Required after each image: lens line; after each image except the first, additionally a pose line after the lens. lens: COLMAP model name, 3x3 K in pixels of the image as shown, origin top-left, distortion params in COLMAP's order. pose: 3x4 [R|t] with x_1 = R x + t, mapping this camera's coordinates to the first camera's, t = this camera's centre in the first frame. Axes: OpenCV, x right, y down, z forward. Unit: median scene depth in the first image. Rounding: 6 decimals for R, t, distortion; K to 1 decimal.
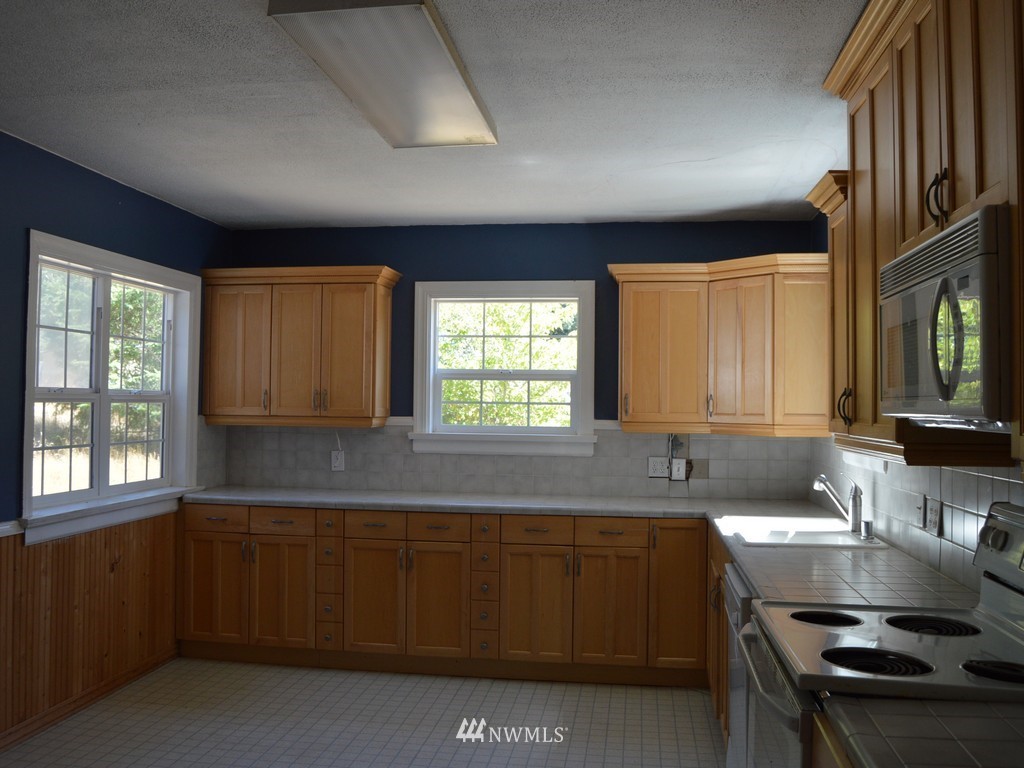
lens RADIAL K [[906.5, 0, 511.2], [0, 906.5, 388.5], [0, 0, 1]] dist [-0.077567, 0.009717]
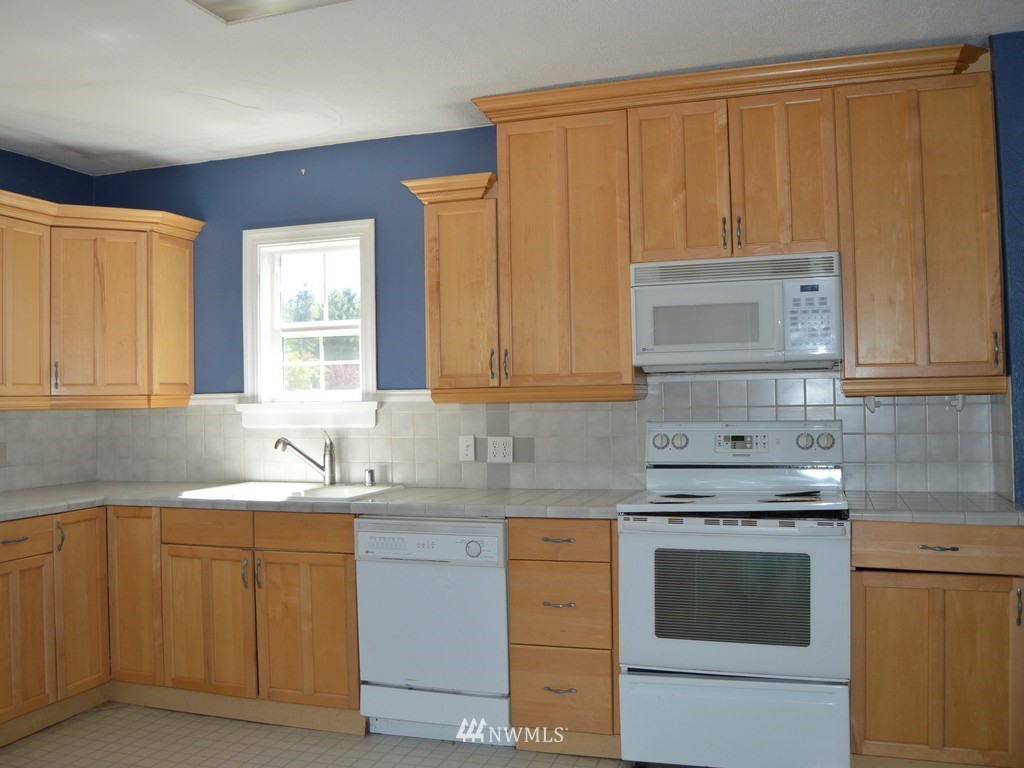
lens RADIAL K [[906.5, 0, 511.7], [0, 906.5, 380.1], [0, 0, 1]] dist [-0.077567, 0.009717]
pose [[0.168044, 0.003609, 0.985773, -0.549108], [-0.000856, 0.999993, -0.003515, 0.028081], [-0.985779, -0.000253, 0.168046, 0.474296]]
